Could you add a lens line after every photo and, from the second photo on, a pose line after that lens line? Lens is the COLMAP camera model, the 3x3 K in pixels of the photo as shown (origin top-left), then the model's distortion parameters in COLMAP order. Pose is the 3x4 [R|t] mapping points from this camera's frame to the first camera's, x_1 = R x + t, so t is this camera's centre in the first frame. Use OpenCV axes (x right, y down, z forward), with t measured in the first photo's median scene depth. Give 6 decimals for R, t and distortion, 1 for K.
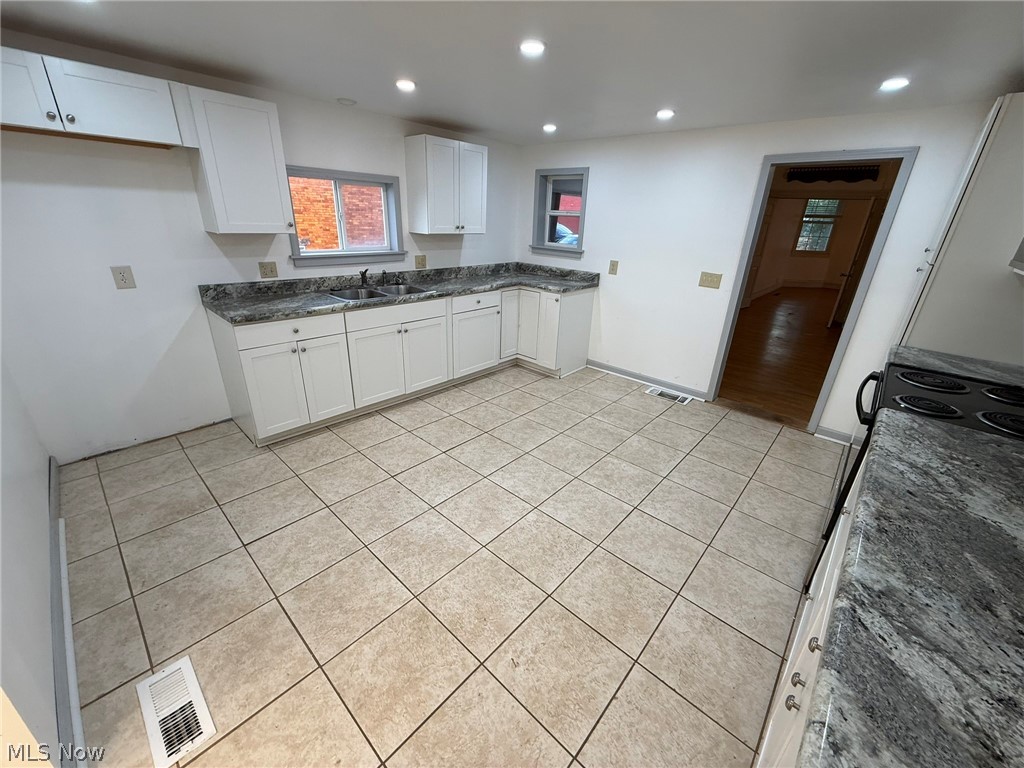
lens RADIAL K [[407.1, 0, 509.9], [0, 407.1, 382.9], [0, 0, 1]] dist [-0.000468, 0.000284]
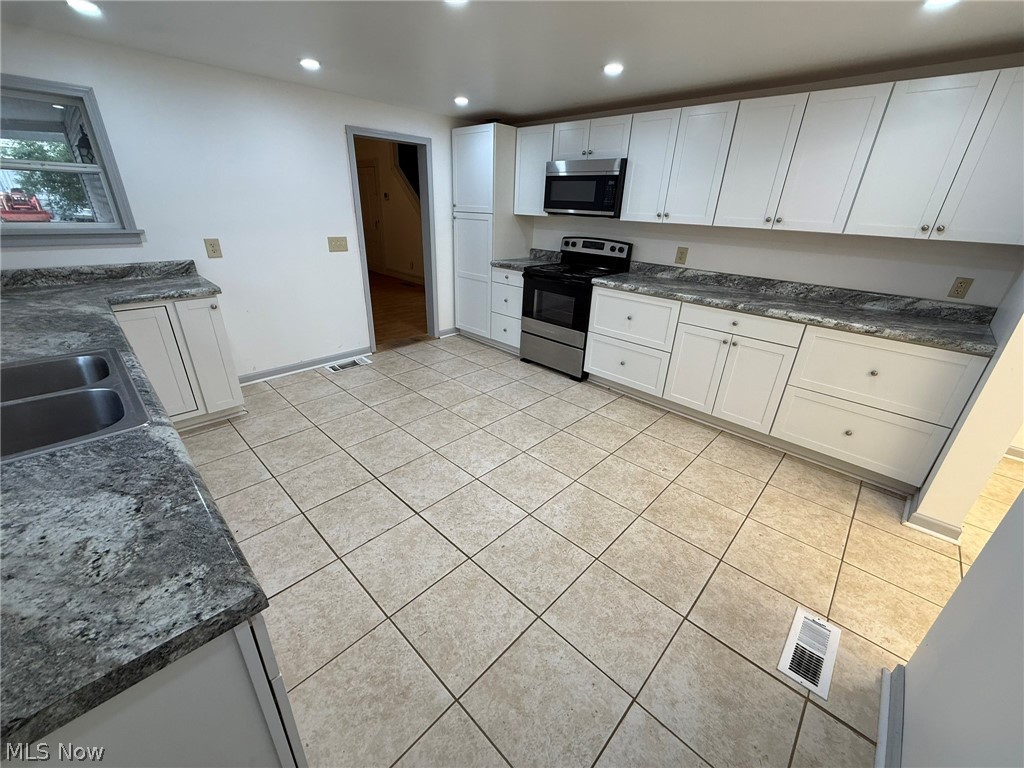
lens RADIAL K [[407.1, 0, 510.8], [0, 407.1, 382.3], [0, 0, 1]] dist [-0.000468, 0.000284]
pose [[0.024693, -0.437147, 0.899051, -0.578305], [0.346960, 0.847171, 0.402392, -0.218059], [-0.937555, 0.301999, 0.172592, 0.511910]]
